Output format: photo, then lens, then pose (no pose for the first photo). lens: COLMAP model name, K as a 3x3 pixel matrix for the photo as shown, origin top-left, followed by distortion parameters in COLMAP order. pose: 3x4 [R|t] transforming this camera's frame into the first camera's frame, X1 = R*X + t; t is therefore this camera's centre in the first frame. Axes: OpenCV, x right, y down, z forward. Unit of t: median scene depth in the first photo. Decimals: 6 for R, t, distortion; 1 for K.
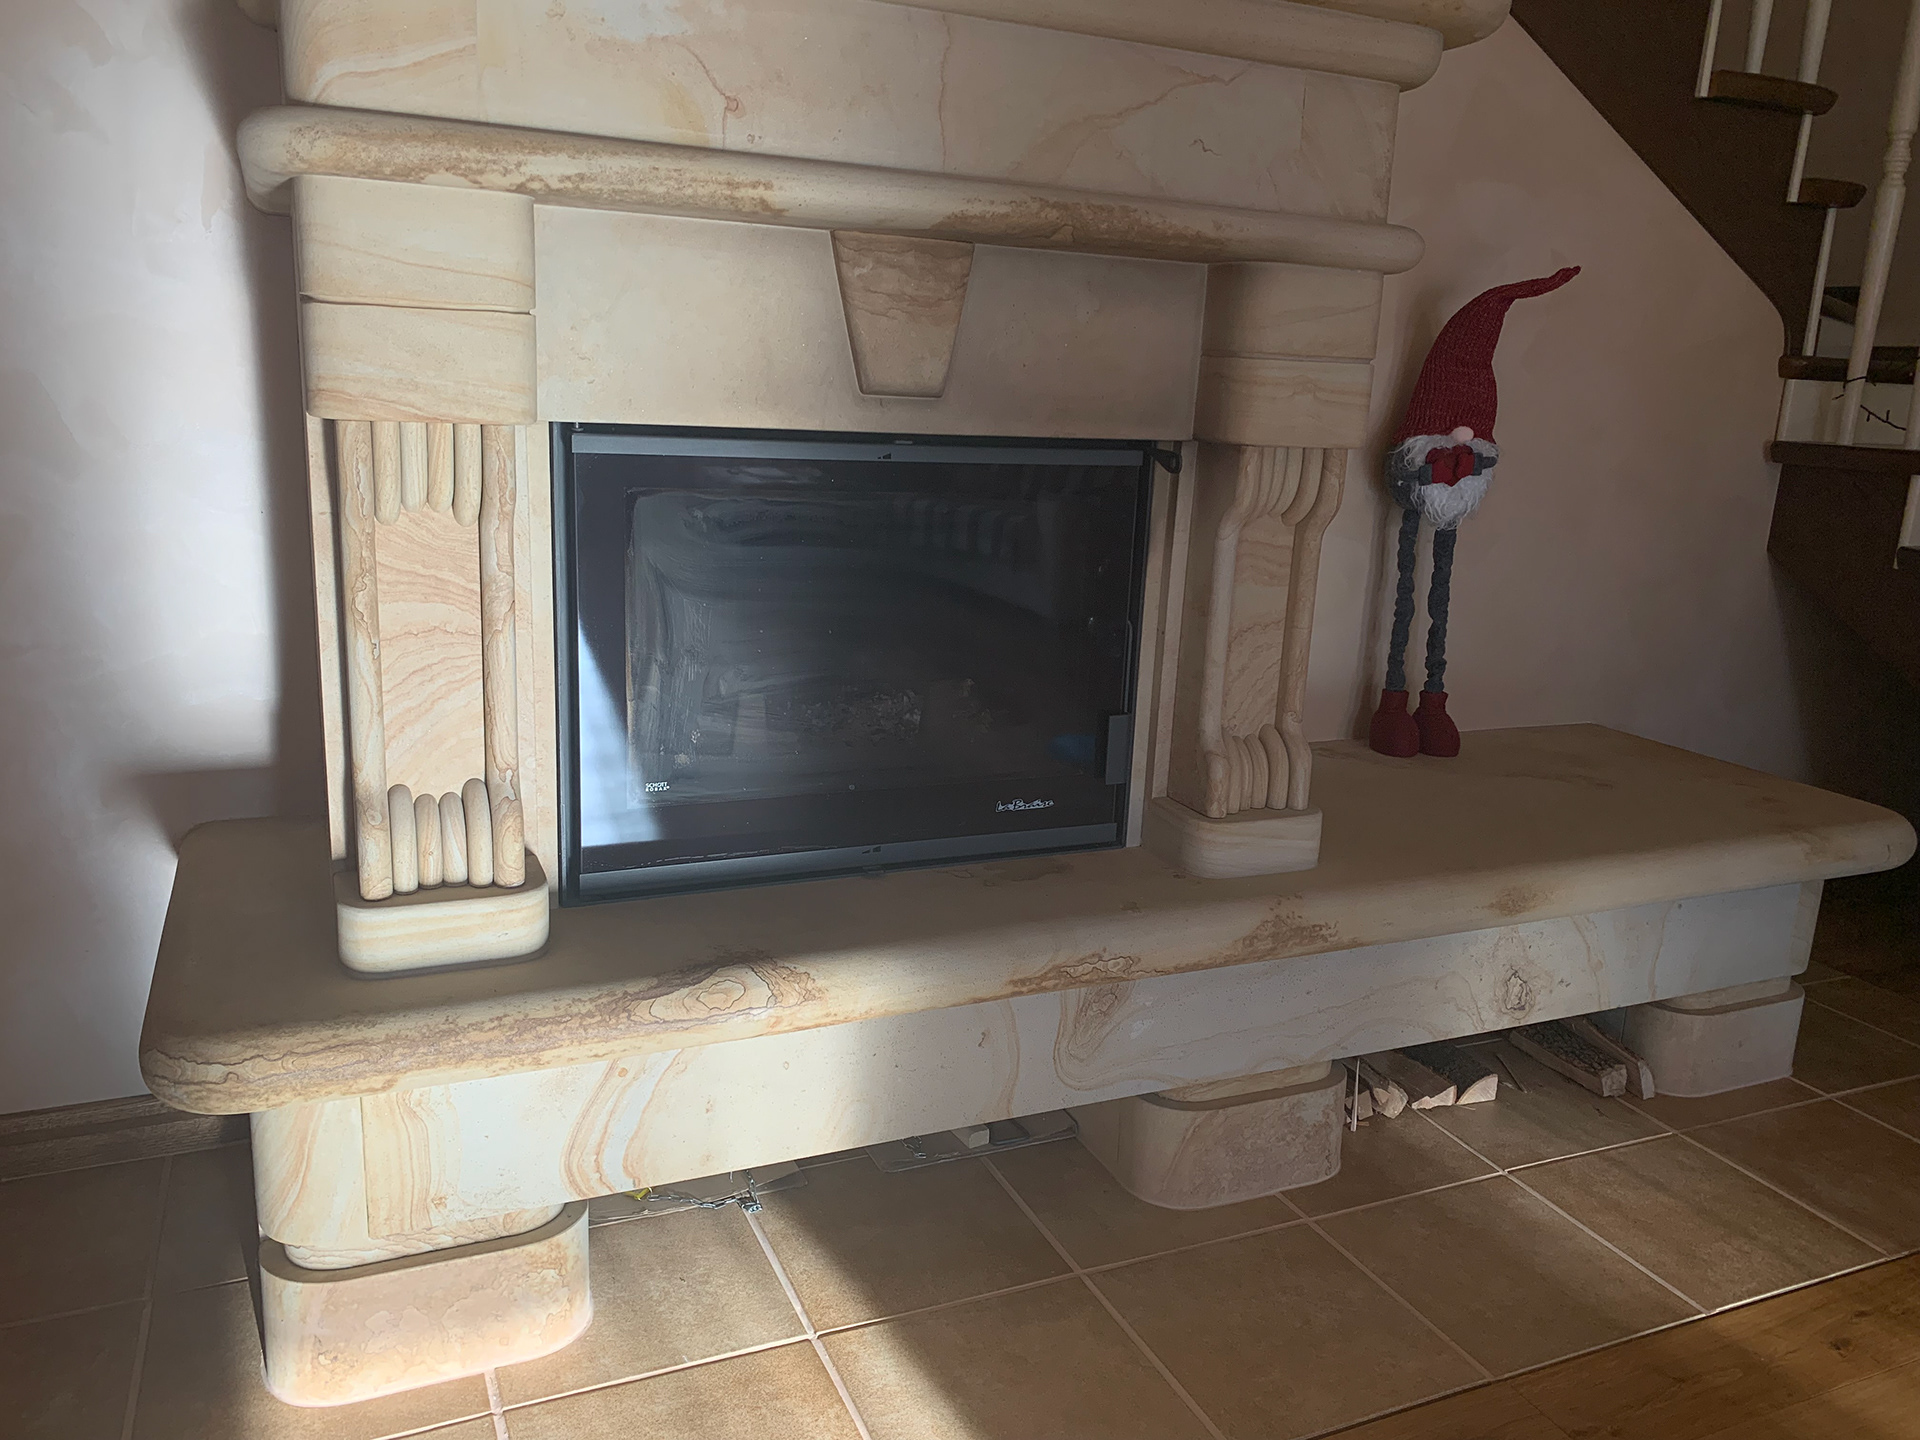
lens RADIAL K [[1474.2, 0, 960.0], [0, 1474.2, 720.0], [0, 0, 1]] dist [0.132973, -0.277904]
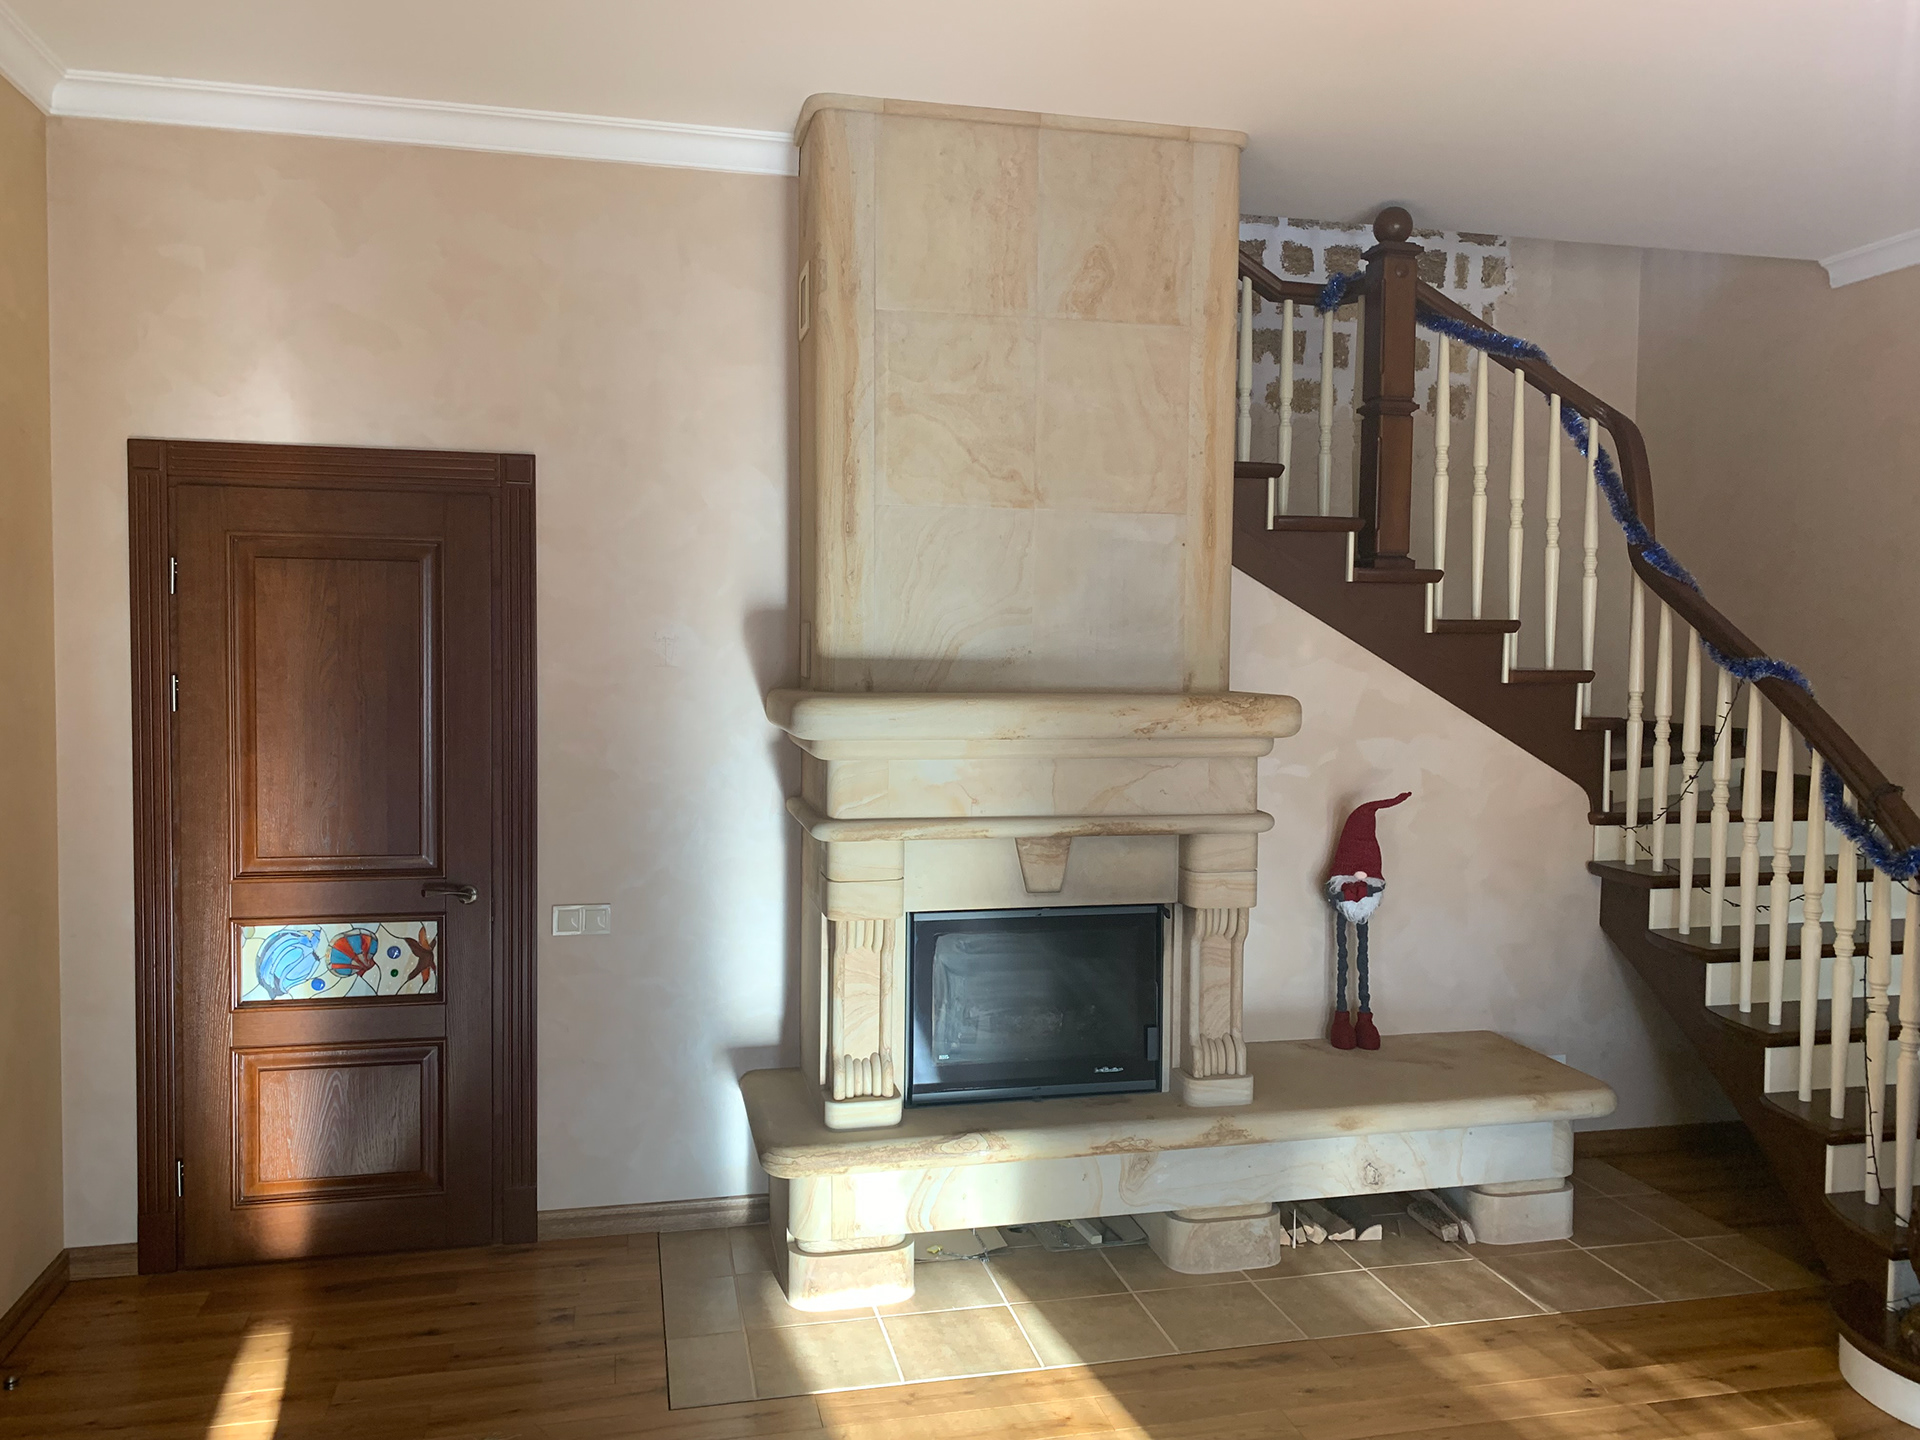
lens RADIAL K [[1461.7, 0, 963.2], [0, 1461.7, 673.9], [0, 0, 1]] dist [0.124767, -0.335722]
pose [[0.981795, -0.030393, -0.187498, 0.258241], [-0.009754, 0.977747, -0.209562, -0.055546], [0.189695, 0.207576, 0.959650, -1.248459]]
